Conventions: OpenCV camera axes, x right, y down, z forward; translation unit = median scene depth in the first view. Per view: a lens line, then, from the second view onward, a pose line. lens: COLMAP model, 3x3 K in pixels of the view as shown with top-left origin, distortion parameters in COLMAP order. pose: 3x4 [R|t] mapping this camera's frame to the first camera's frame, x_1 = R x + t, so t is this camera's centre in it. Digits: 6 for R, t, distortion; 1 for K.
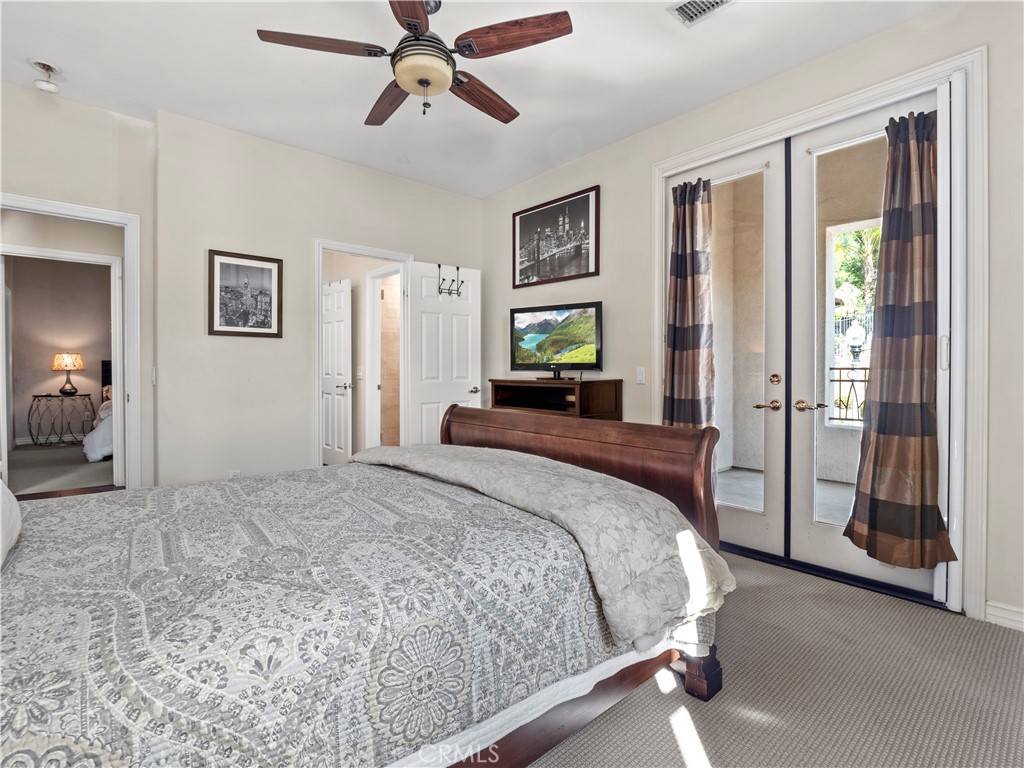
lens RADIAL K [[497.0, 0, 511.5], [0, 497.0, 365.1], [0, 0, 1]] dist [-0.015116, -0.000648]
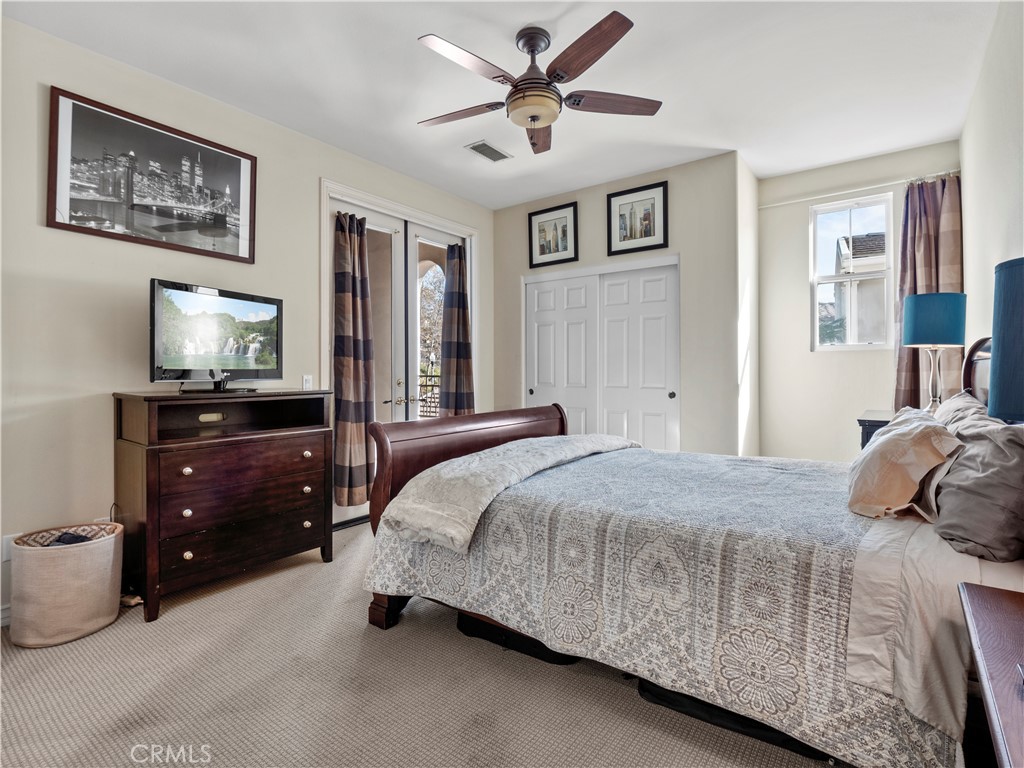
lens RADIAL K [[497.0, 0, 511.5], [0, 497.0, 365.1], [0, 0, 1]] dist [-0.015116, -0.000648]
pose [[-0.208552, 0.021707, 0.977770, -0.677583], [0.002661, 0.999763, -0.021627, 0.006143], [-0.978008, -0.001909, -0.208560, 0.707050]]
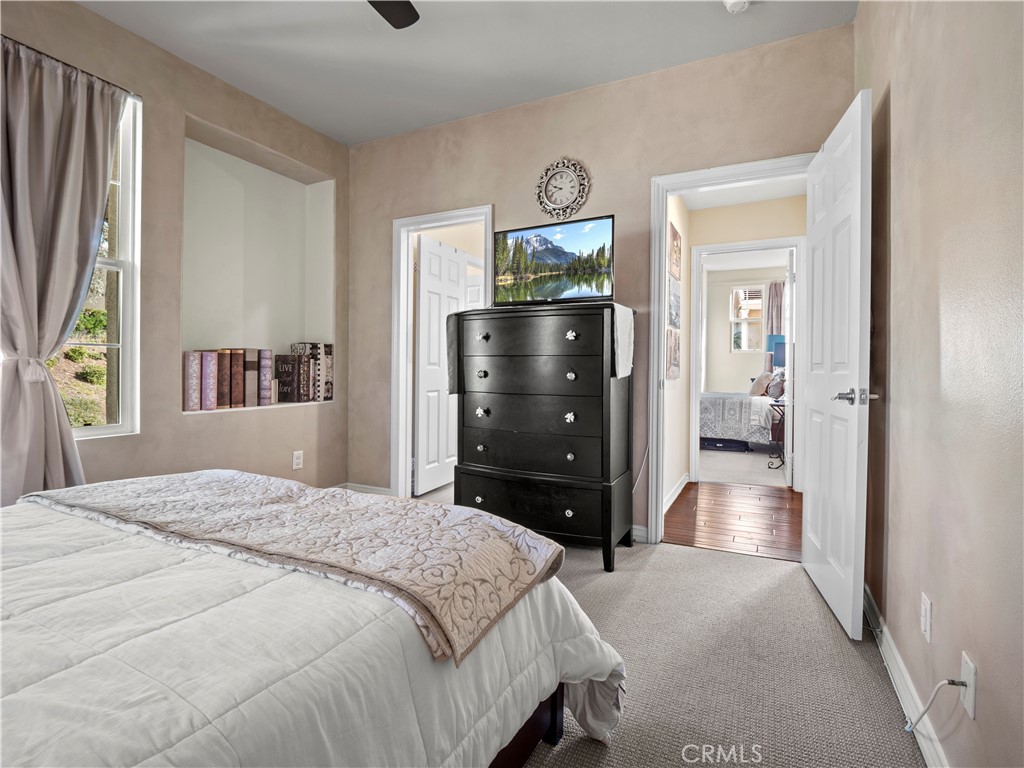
lens RADIAL K [[496.8, 0, 515.4], [0, 496.8, 377.0], [0, 0, 1]] dist [-0.015839, -0.013537]
pose [[-0.388297, -0.010670, 0.921473, -1.620709], [-0.006824, 0.999939, 0.008703, 0.057590], [-0.921509, -0.002909, -0.388346, 1.793084]]
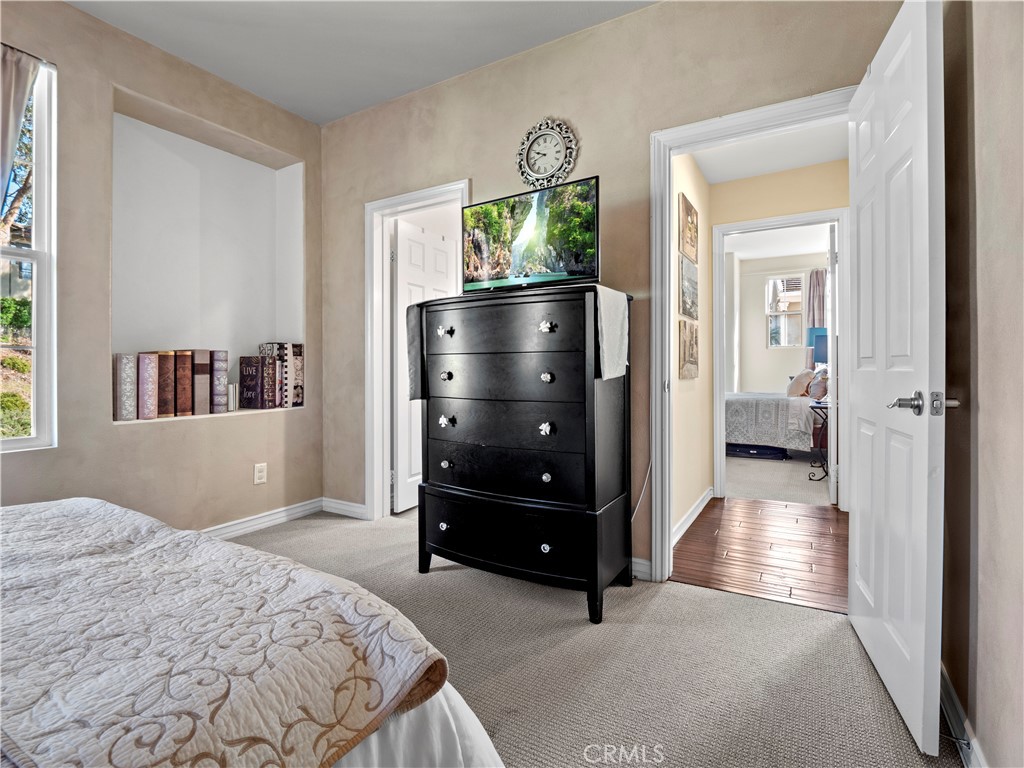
lens RADIAL K [[491.7, 0, 517.7], [0, 491.7, 373.8], [0, 0, 1]] dist [-0.023724, -0.000309]
pose [[-0.320083, -0.000738, 0.947389, -1.508119], [0.003801, 0.999991, 0.002063, 0.056400], [-0.947382, 0.004261, -0.320077, 1.636518]]
